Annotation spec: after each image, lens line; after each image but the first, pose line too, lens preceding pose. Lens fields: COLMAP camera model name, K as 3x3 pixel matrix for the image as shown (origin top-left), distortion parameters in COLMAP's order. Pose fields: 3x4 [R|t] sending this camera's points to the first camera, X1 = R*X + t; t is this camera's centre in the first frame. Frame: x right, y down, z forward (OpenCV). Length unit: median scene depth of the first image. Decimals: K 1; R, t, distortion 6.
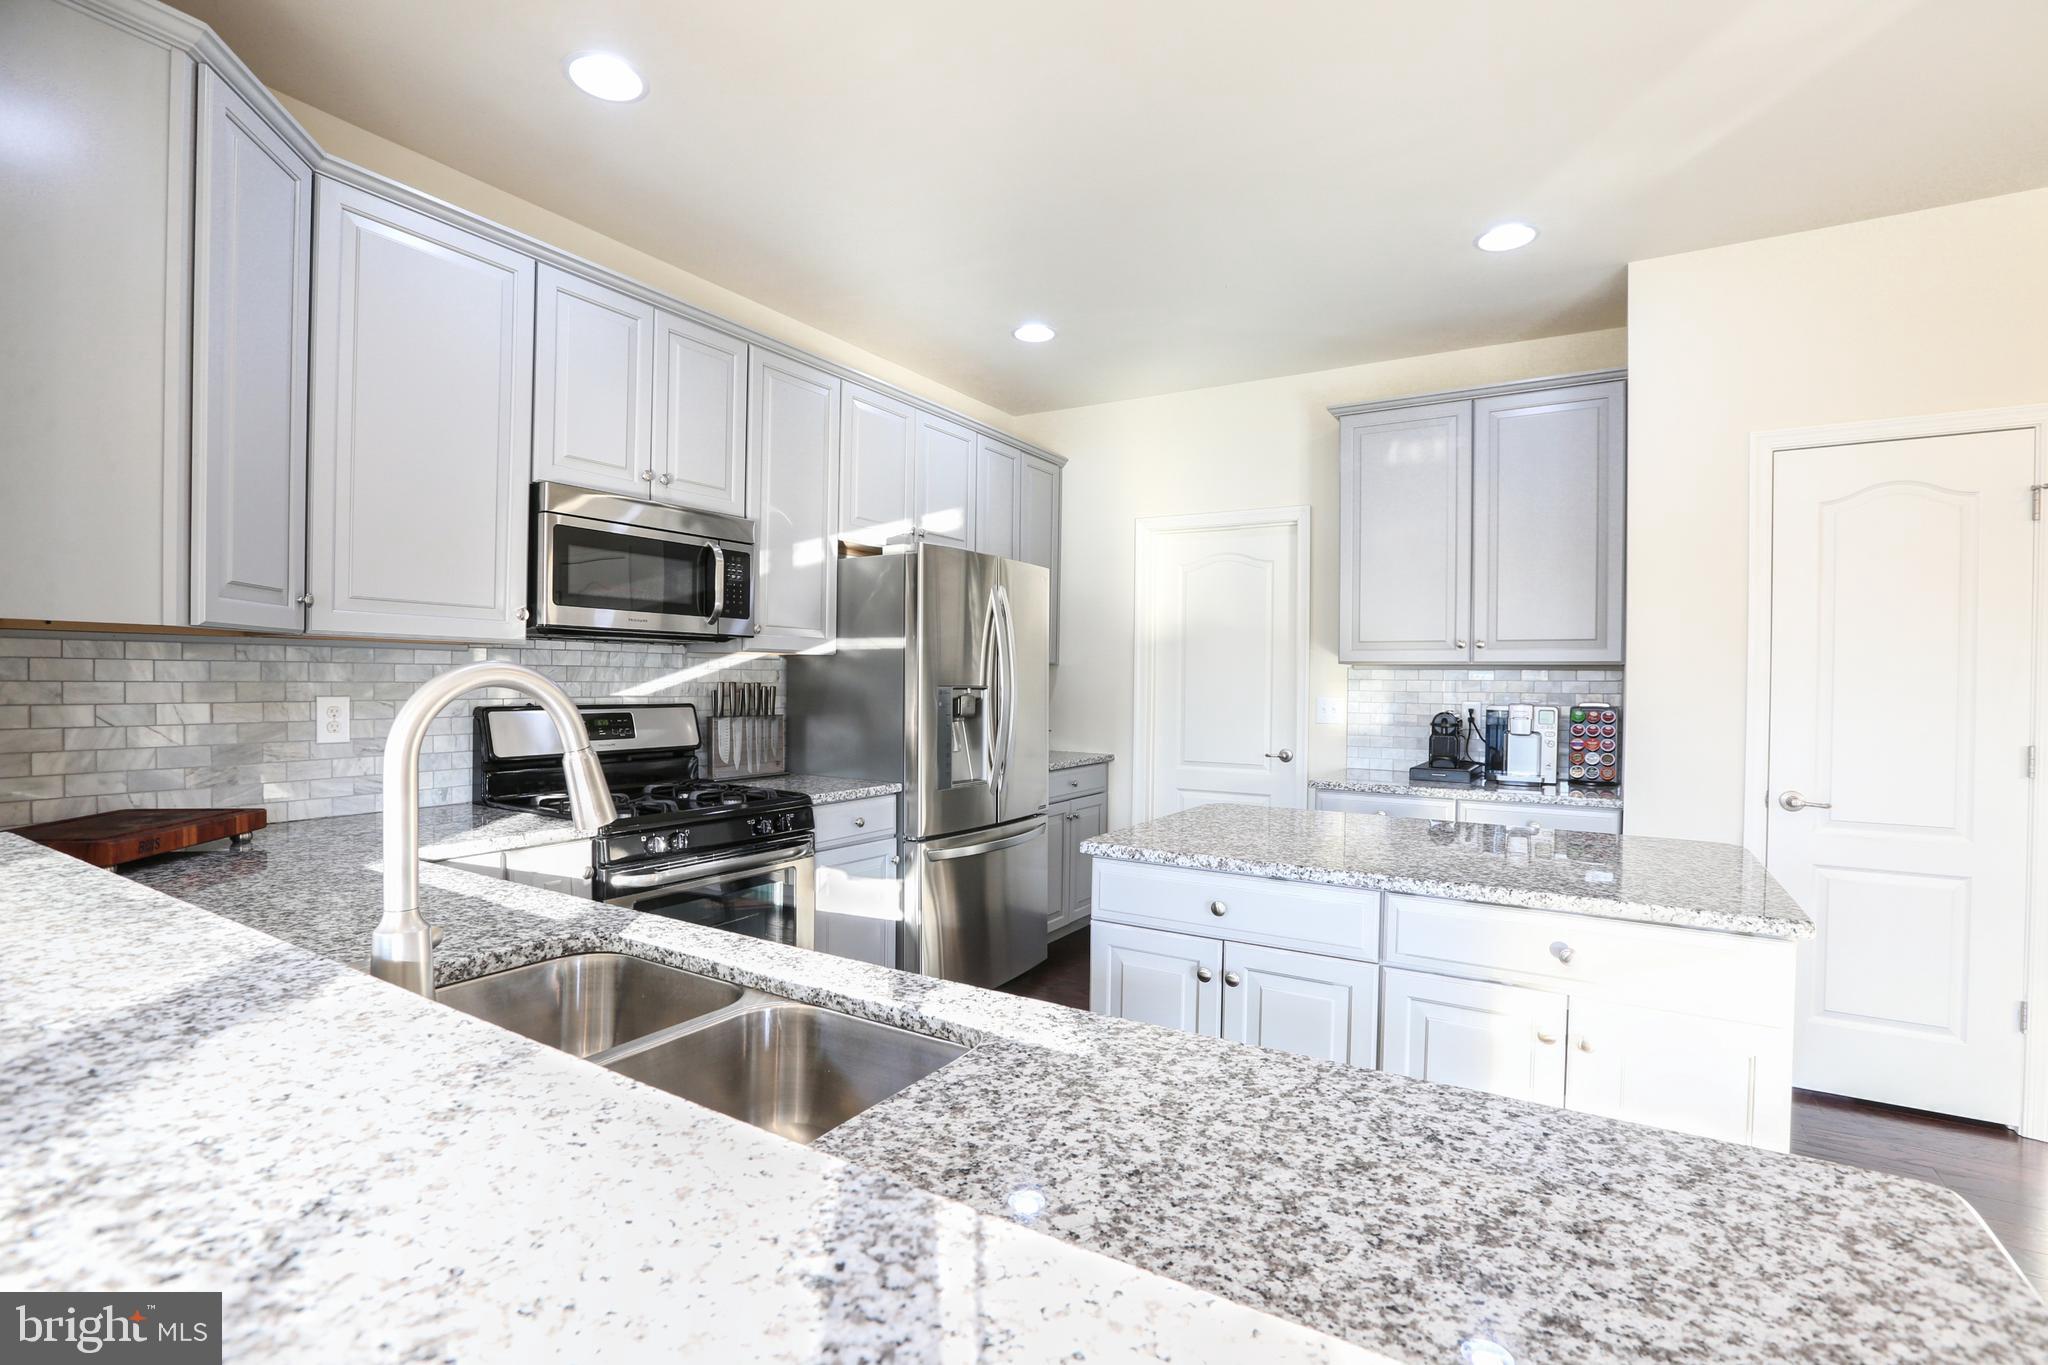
lens RADIAL K [[936.8, 0, 1021.0], [0, 936.8, 682.8], [0, 0, 1]] dist [-0.041000, 0.011038]
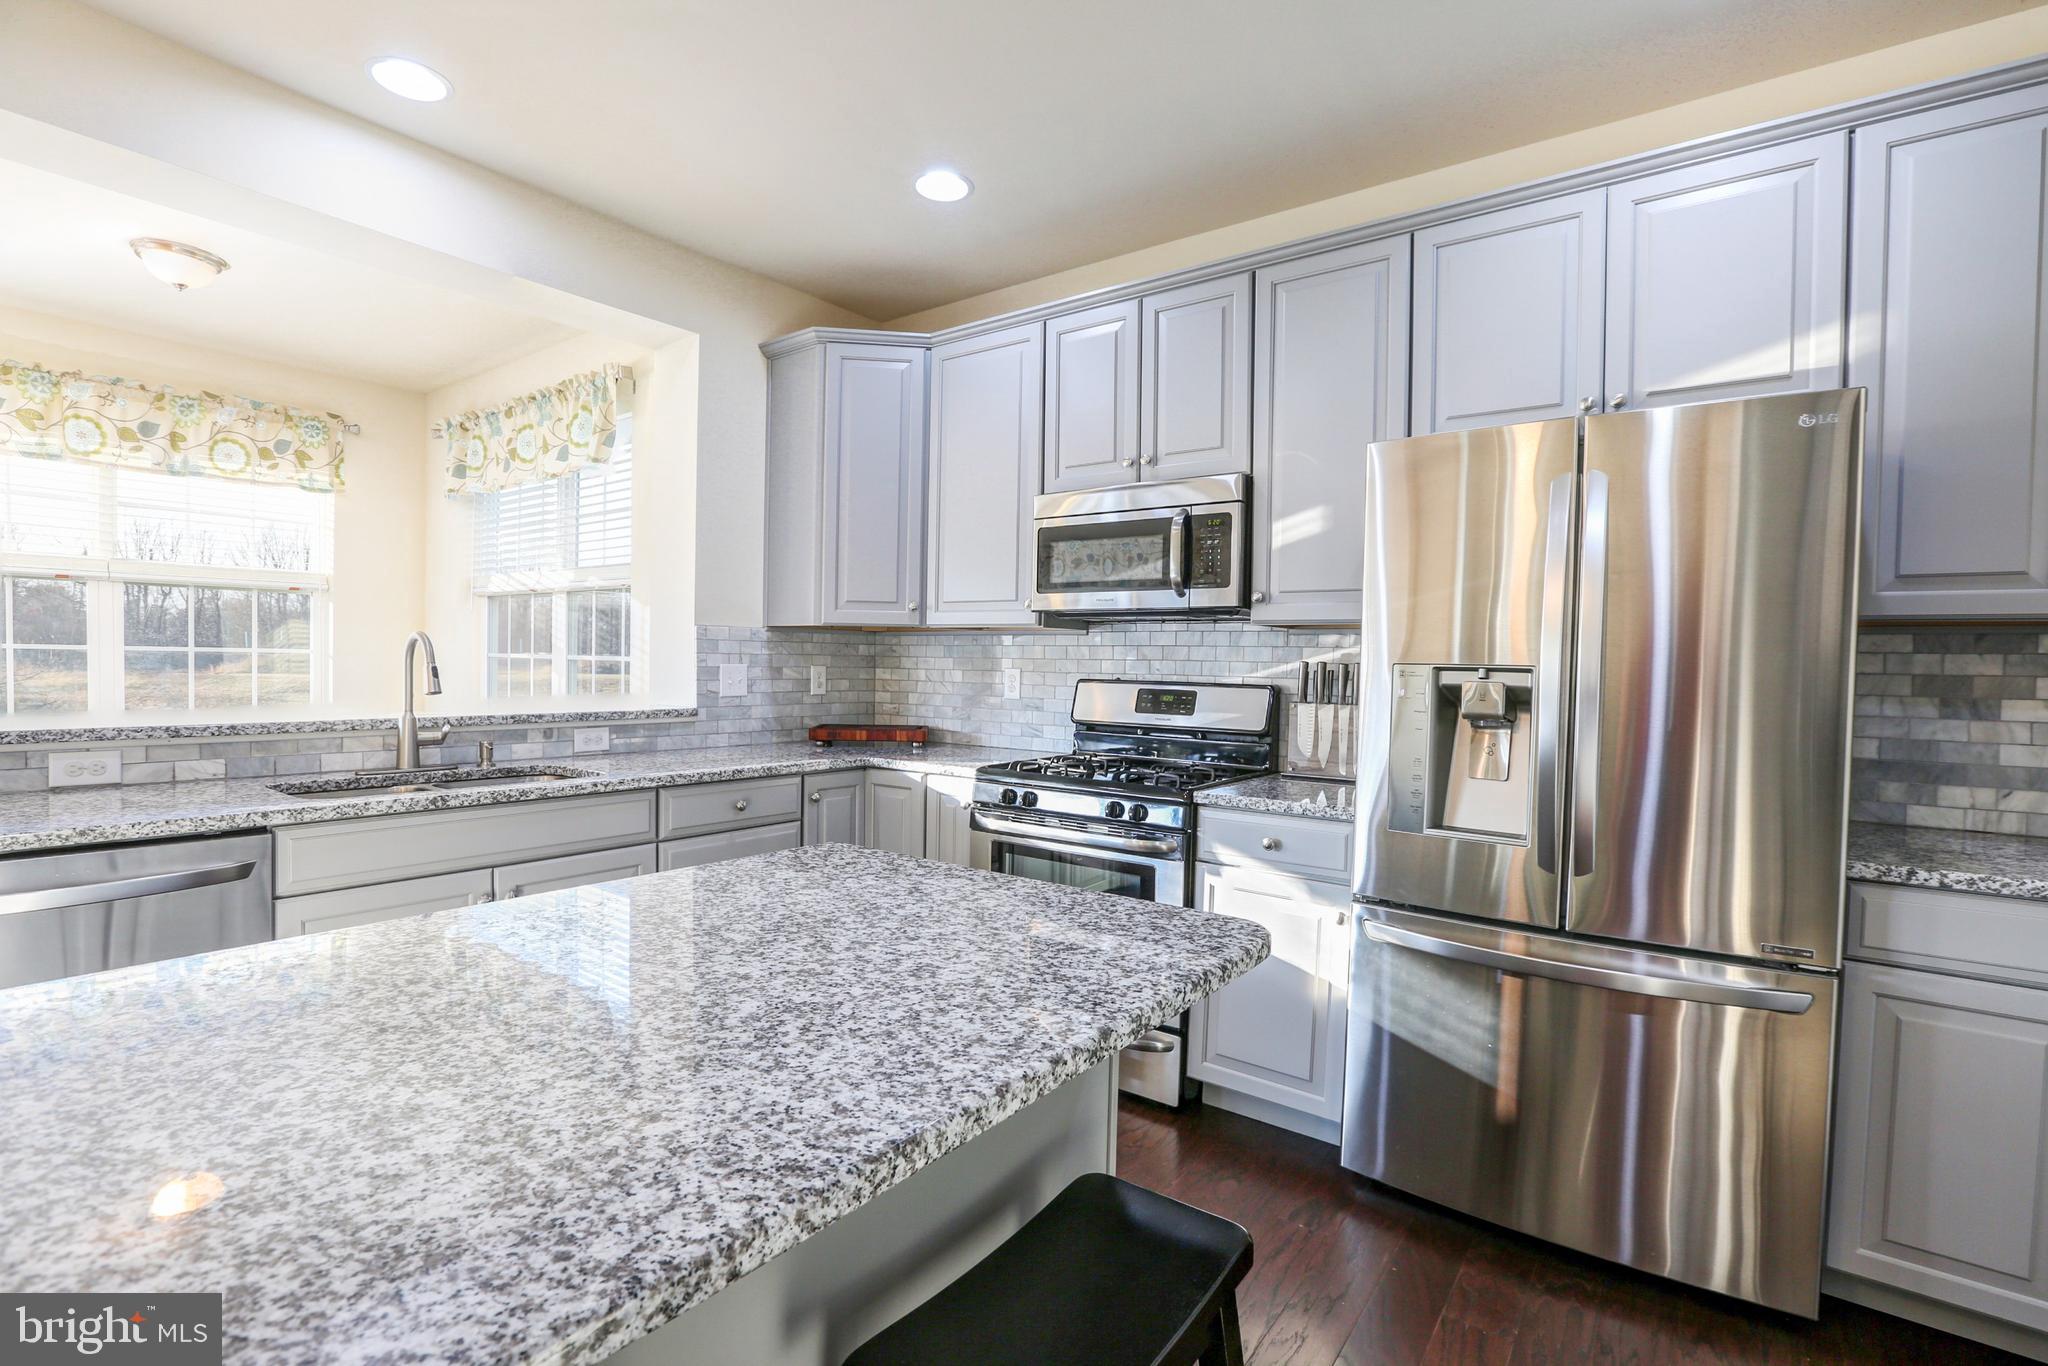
lens RADIAL K [[936.8, 0, 1021.0], [0, 936.8, 679.2], [0, 0, 1]] dist [-0.041000, 0.011038]
pose [[-0.076897, 0.002909, -0.997035, 0.771548], [-0.026024, 0.999649, 0.004924, 0.024870], [0.996699, 0.026325, -0.076795, 1.118557]]
